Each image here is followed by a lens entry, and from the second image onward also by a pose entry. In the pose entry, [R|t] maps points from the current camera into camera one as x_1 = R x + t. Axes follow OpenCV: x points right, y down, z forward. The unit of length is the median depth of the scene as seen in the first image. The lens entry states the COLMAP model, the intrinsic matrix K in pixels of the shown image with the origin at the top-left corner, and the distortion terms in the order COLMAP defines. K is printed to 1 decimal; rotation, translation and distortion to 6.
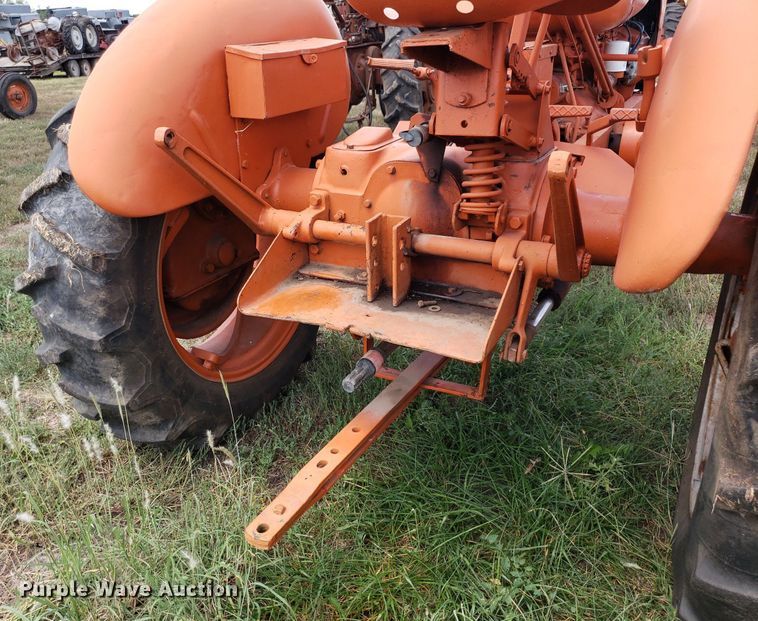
lens RADIAL K [[667.5, 0, 352.2], [0, 667.5, 321.5], [0, 0, 1]] dist [0.022789, -0.001713]
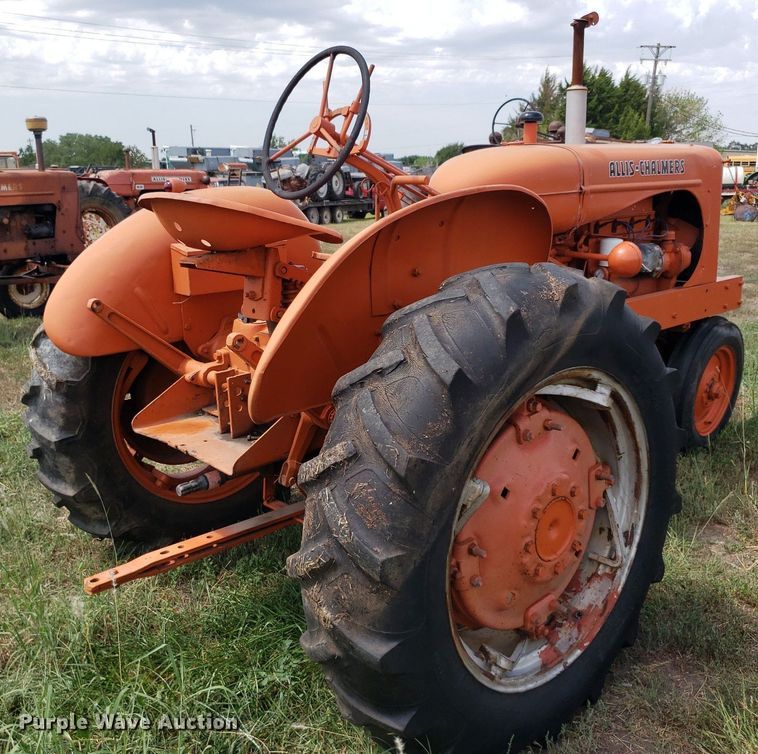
lens RADIAL K [[828.8, 0, 362.3], [0, 828.8, 357.4], [0, 0, 1]] dist [-0.011399, 0.005198]
pose [[0.948261, 0.084602, -0.306011, 0.734577], [-0.142728, 0.974552, -0.172852, 0.063117], [0.283600, 0.207585, 0.936205, -0.459070]]
